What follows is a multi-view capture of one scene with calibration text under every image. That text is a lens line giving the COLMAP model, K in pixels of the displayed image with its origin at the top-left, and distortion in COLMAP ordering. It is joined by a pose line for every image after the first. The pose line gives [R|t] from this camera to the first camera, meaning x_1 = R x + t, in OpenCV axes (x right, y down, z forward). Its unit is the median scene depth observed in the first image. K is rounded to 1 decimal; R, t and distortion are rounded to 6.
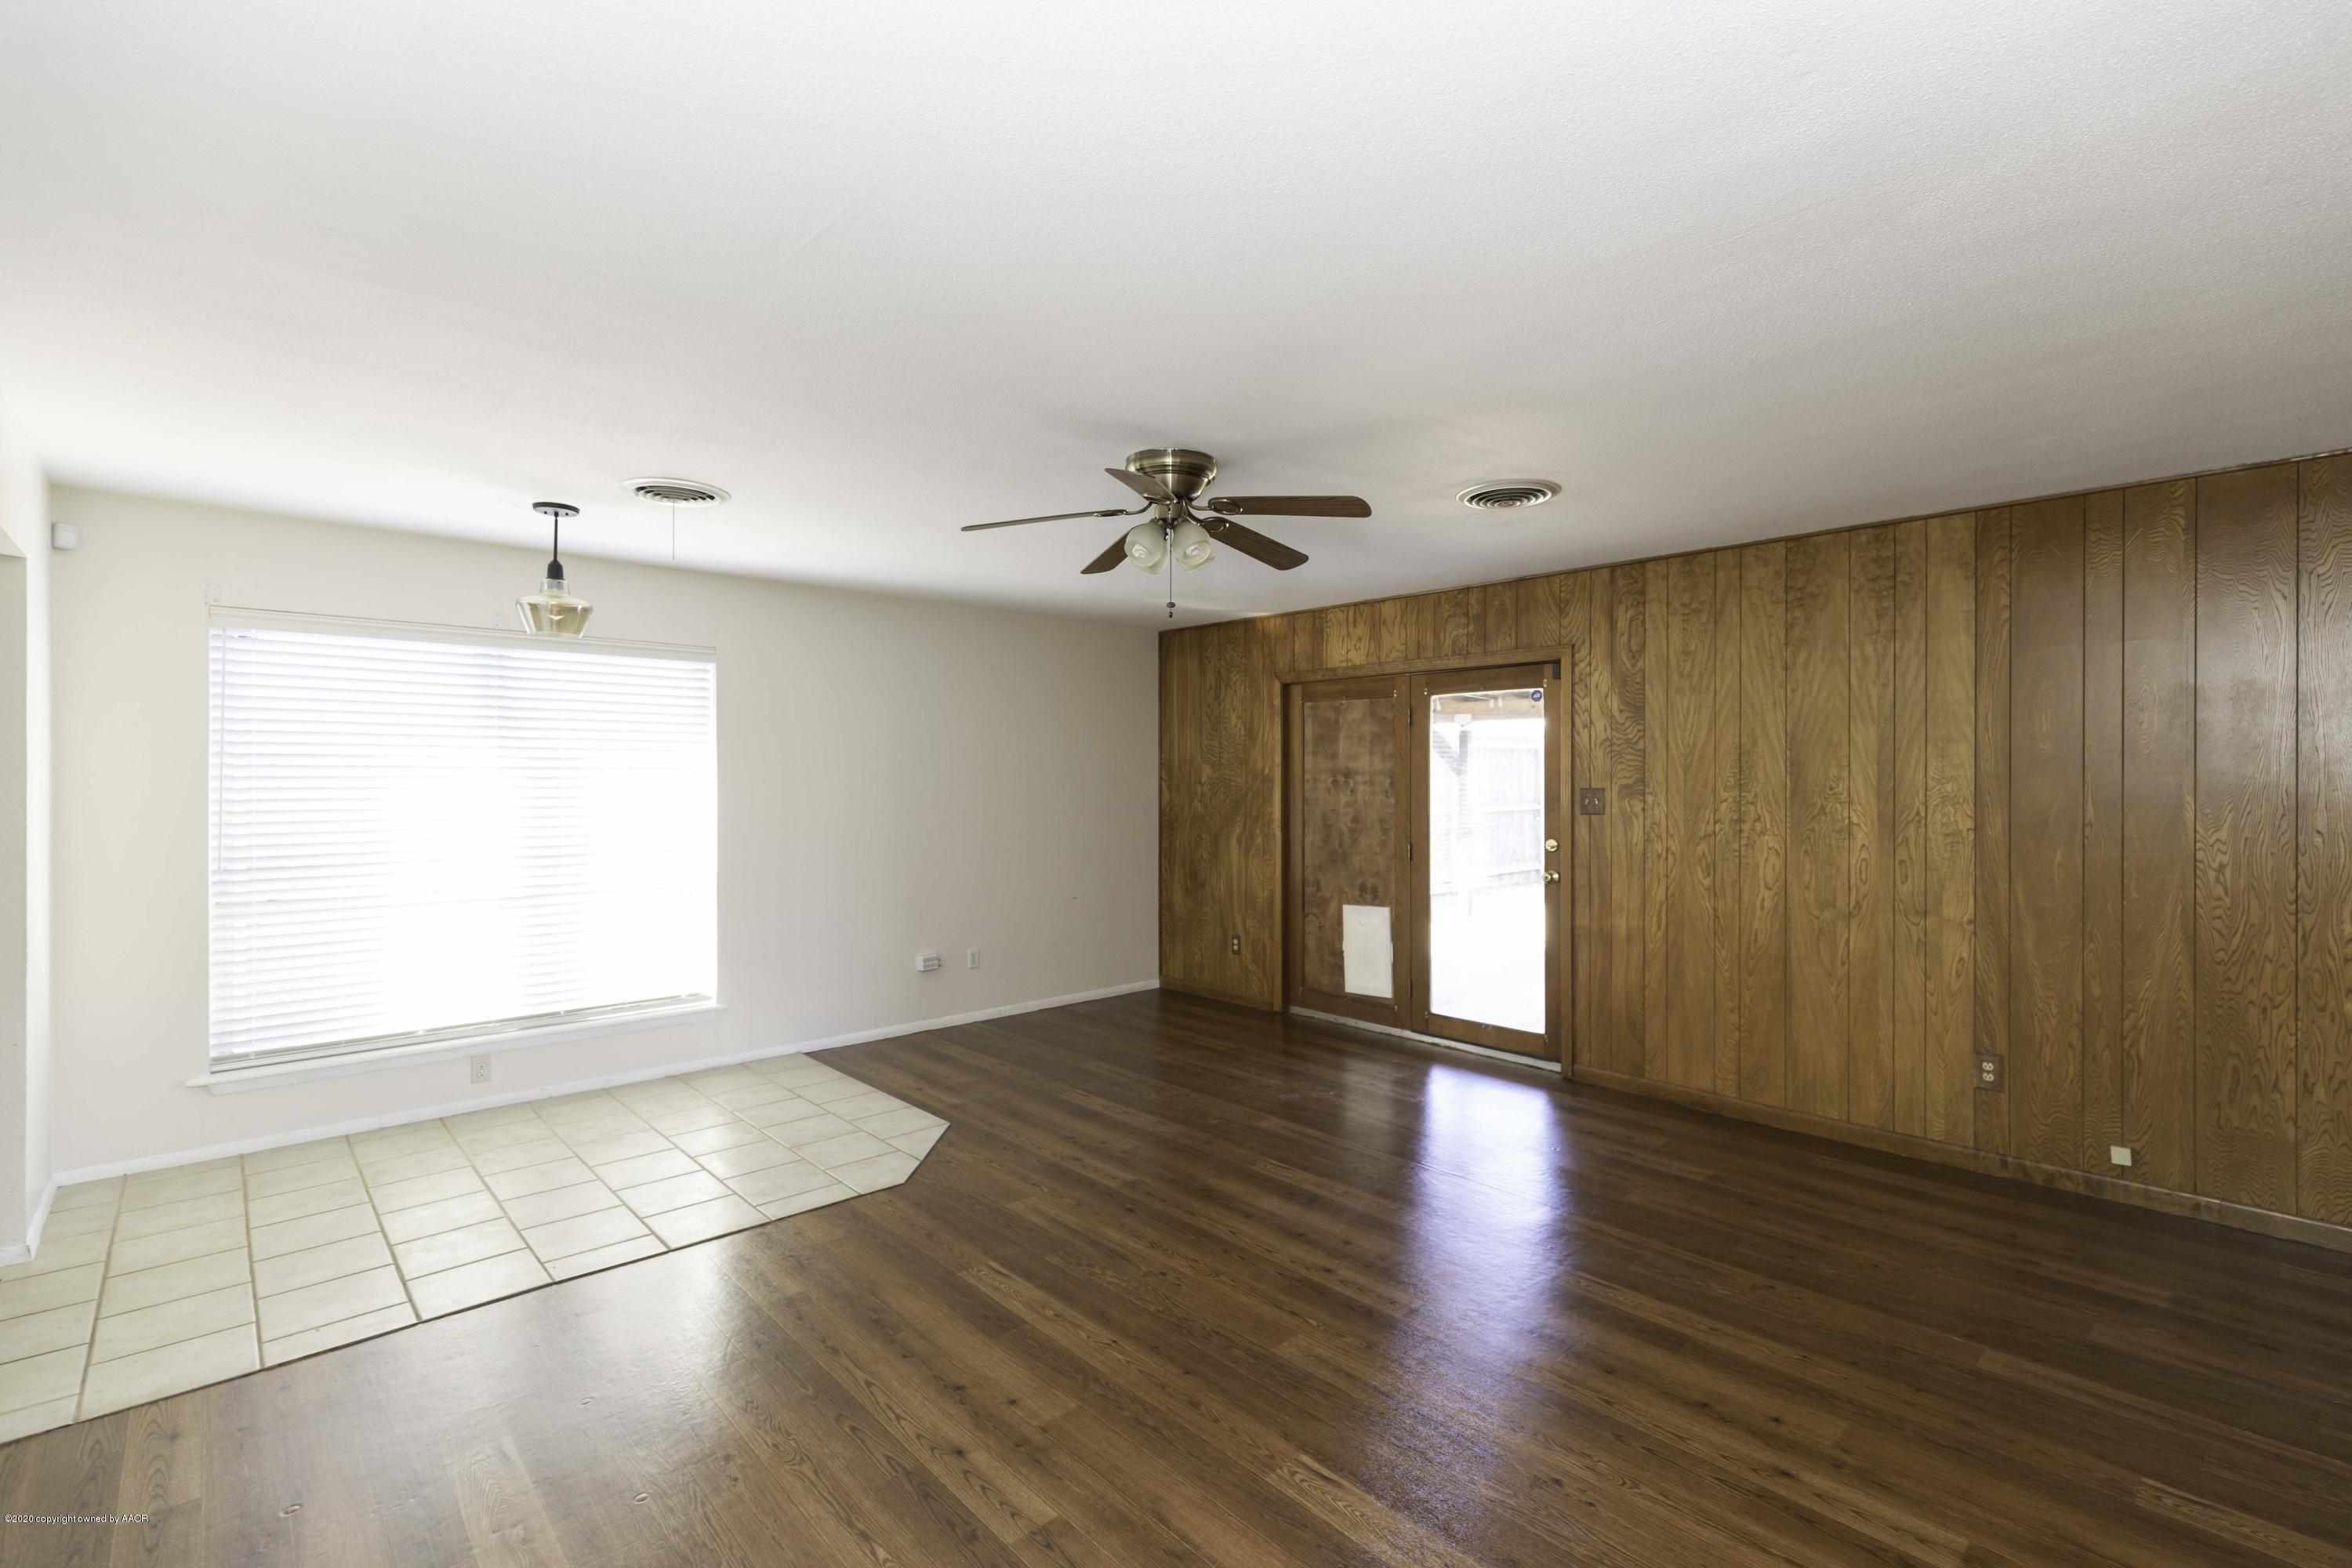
lens RADIAL K [[1055.0, 0, 1254.5], [0, 1055.0, 800.2], [0, 0, 1]] dist [0.007714, -0.003607]
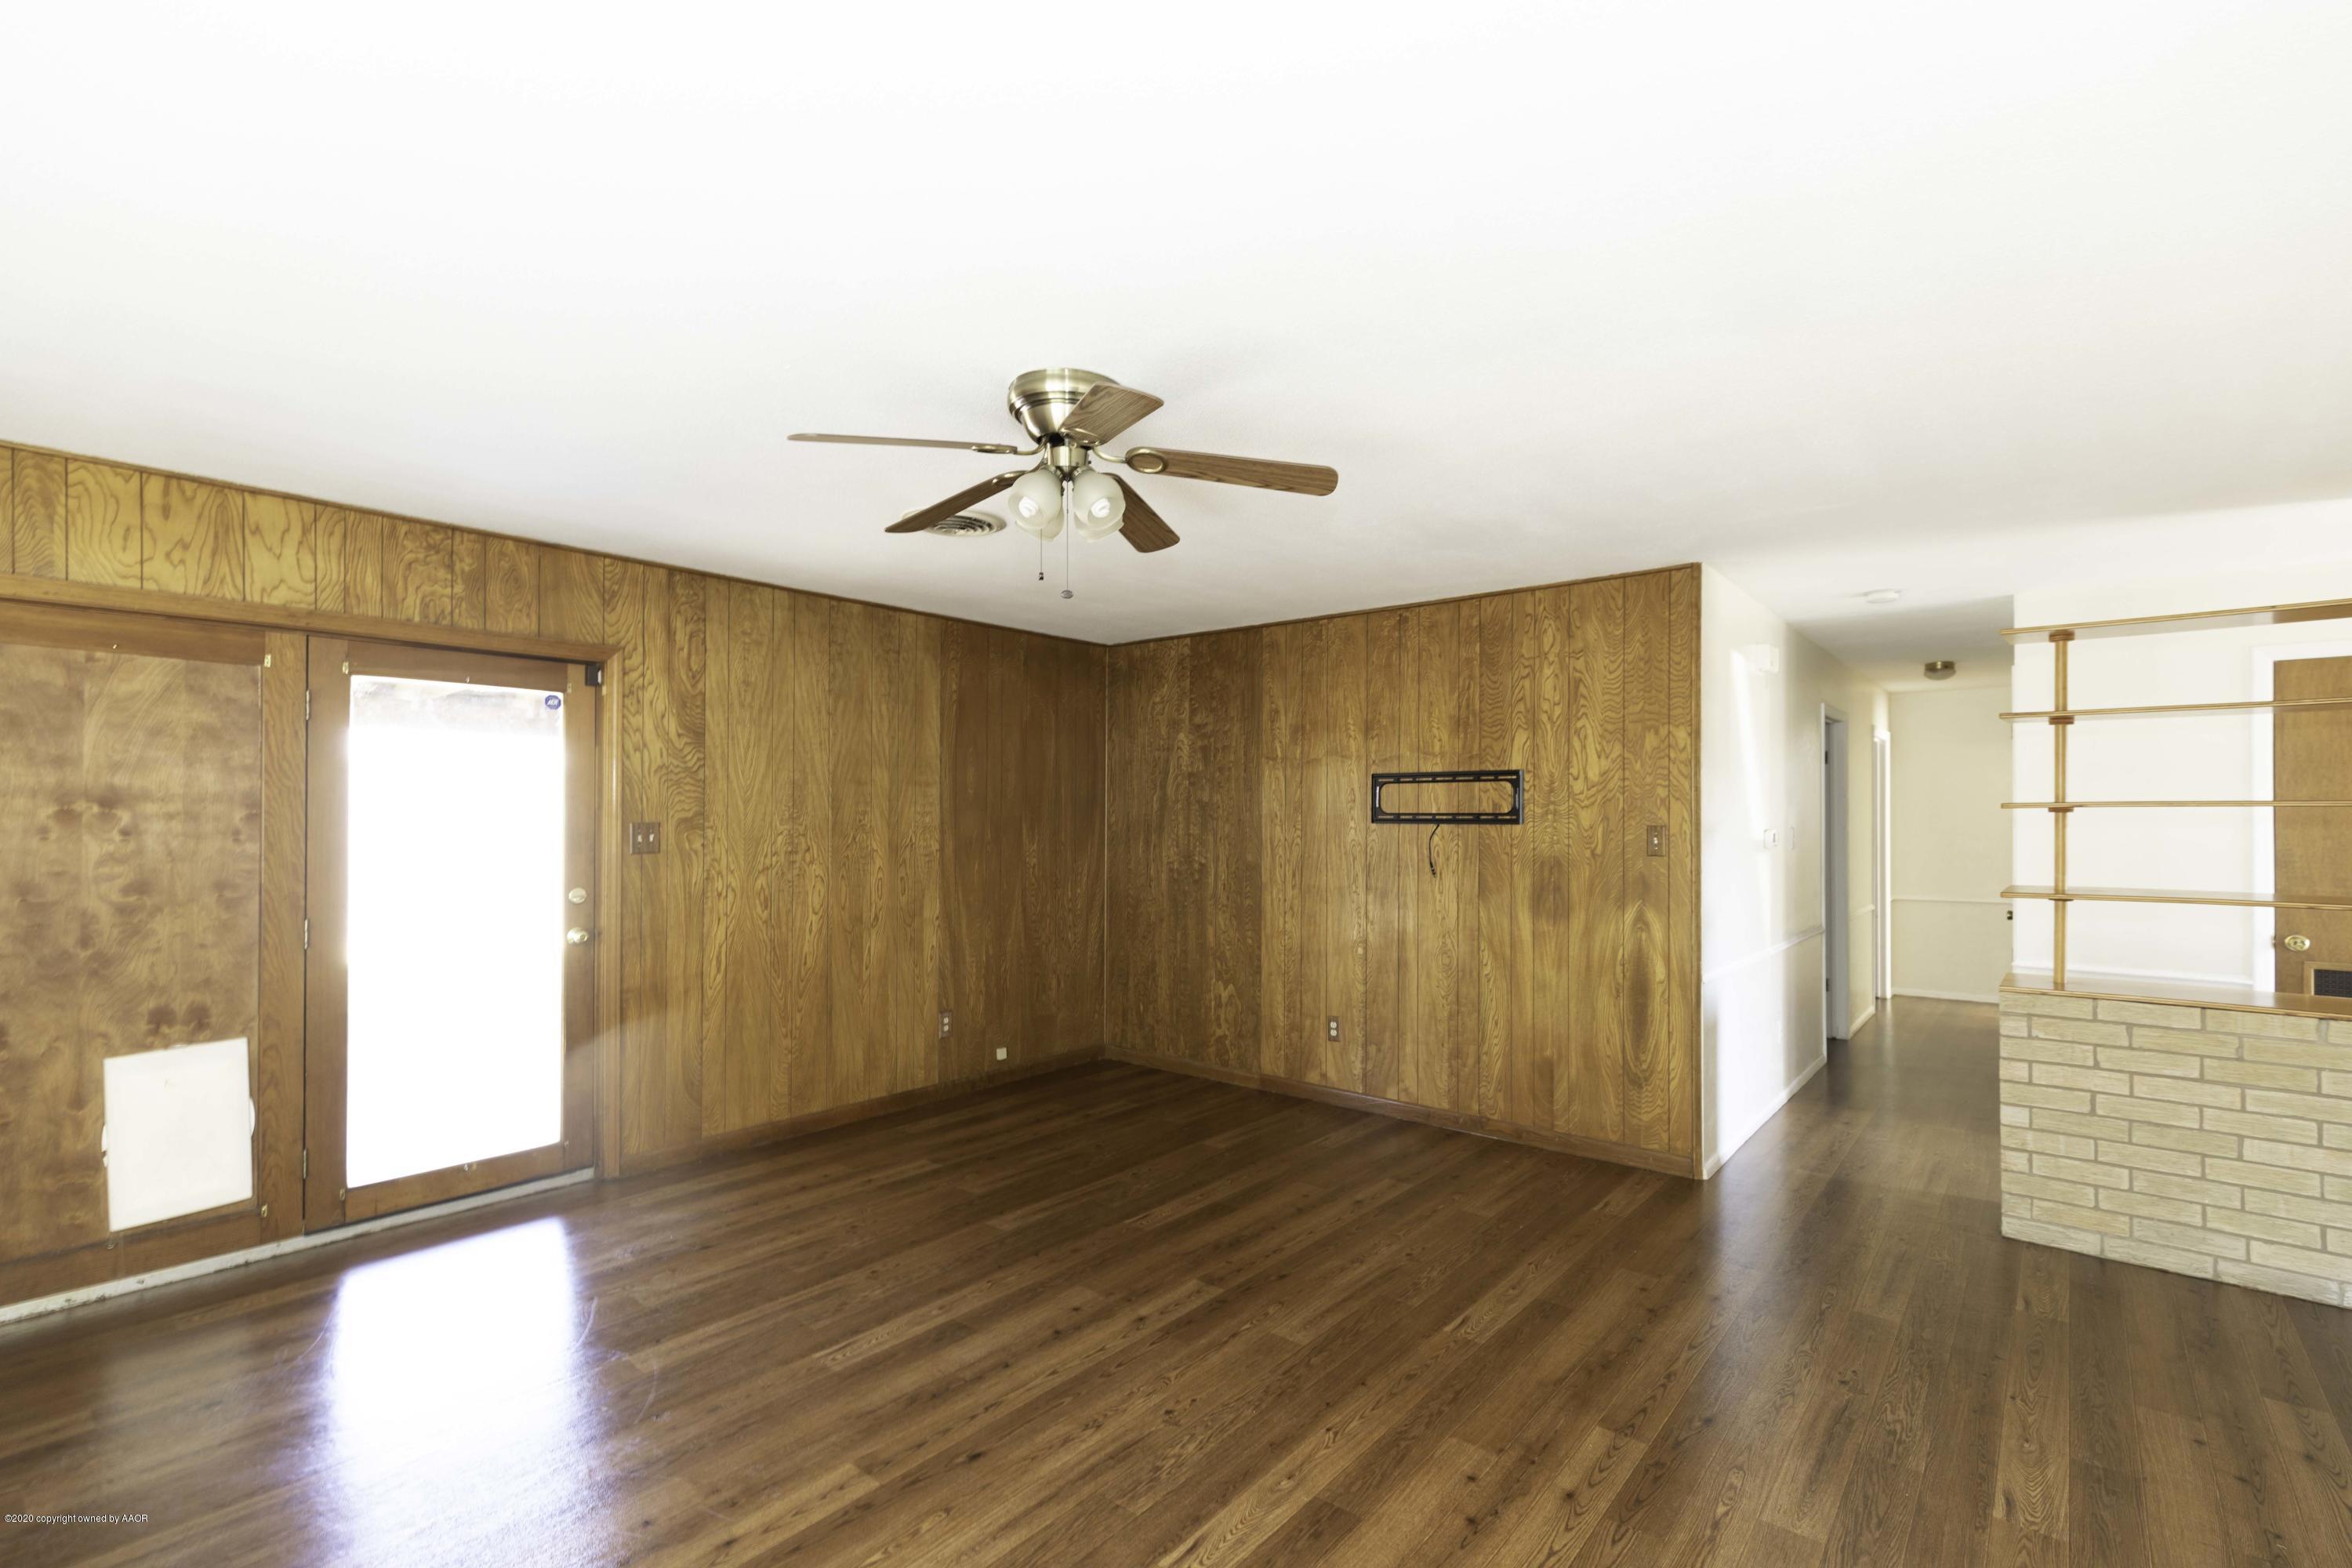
lens RADIAL K [[1055.0, 0, 1145.5], [0, 1055.0, 831.2], [0, 0, 1]] dist [0.007714, -0.003607]
pose [[-0.075089, -0.014629, 0.997070, -0.580969], [0.015897, 0.999748, 0.015865, -0.011929], [-0.997050, 0.017041, -0.074838, 0.691553]]
